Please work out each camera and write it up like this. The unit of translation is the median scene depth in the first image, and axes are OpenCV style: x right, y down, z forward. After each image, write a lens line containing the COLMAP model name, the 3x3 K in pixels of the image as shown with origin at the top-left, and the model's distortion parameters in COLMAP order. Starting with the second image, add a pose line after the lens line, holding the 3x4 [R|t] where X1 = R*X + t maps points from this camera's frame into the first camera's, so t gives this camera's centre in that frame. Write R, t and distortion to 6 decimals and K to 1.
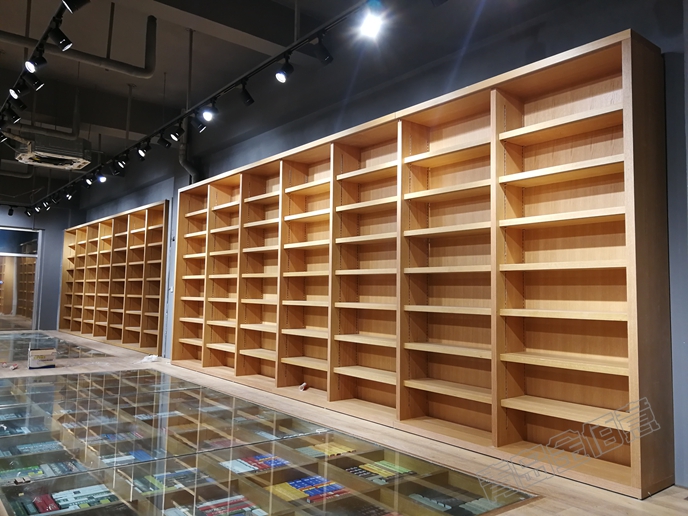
lens RADIAL K [[555.0, 0, 344.0], [0, 555.0, 258.0], [0, 0, 1]] dist [0.056166, -0.079434]
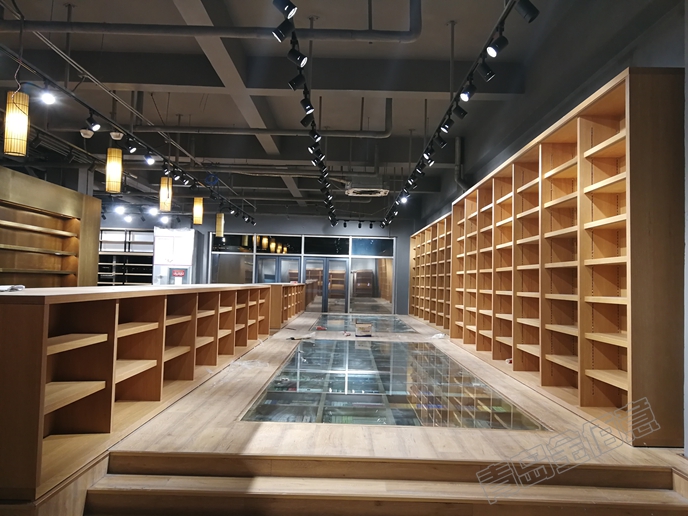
lens RADIAL K [[555.0, 0, 344.0], [0, 555.0, 258.0], [0, 0, 1]] dist [0.056166, -0.079434]
pose [[0.779985, -0.028705, -0.625140, 0.323057], [0.033965, 0.999417, -0.003512, -0.003044], [0.624876, -0.018493, 0.780505, -0.148746]]
